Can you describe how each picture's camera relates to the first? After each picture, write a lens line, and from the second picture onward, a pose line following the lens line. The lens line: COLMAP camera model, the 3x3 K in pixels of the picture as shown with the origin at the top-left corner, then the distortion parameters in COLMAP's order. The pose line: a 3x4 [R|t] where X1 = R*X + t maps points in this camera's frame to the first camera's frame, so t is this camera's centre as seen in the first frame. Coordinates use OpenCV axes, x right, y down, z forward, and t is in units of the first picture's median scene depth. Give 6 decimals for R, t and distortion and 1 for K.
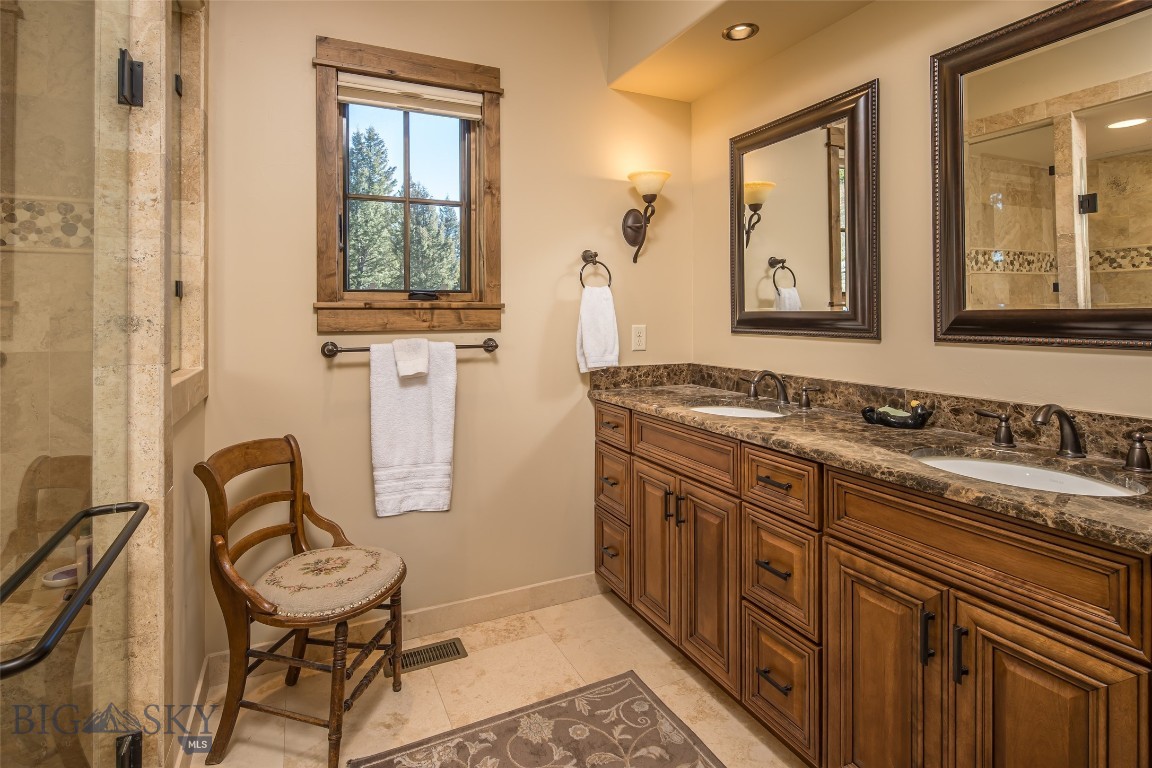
lens RADIAL K [[576.6, 0, 575.1], [0, 576.6, 314.2], [0, 0, 1]] dist [0.005565, -0.002560]
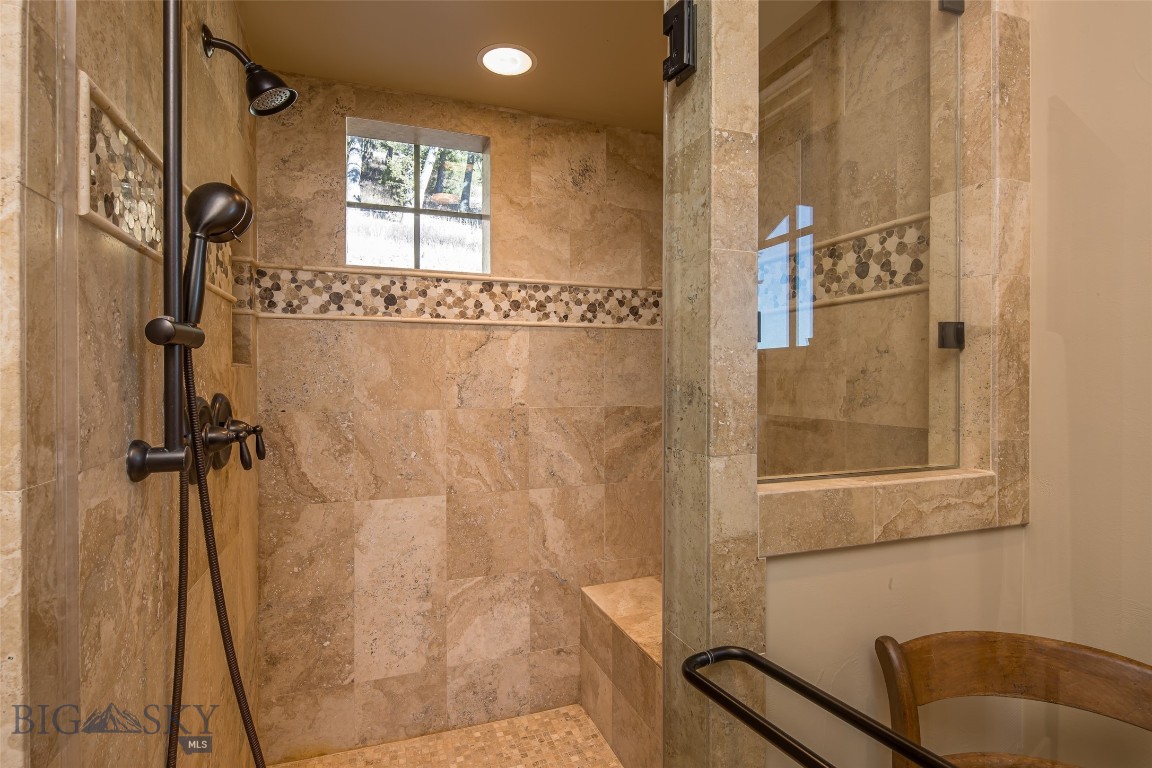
lens RADIAL K [[576.6, 0, 574.4], [0, 576.6, 380.0], [0, 0, 1]] dist [0.005565, -0.002560]
pose [[-0.100644, 0.009139, -0.994881, -0.039007], [0.000674, 0.999958, 0.009117, -0.002506], [0.994922, 0.000247, -0.100646, 0.623463]]
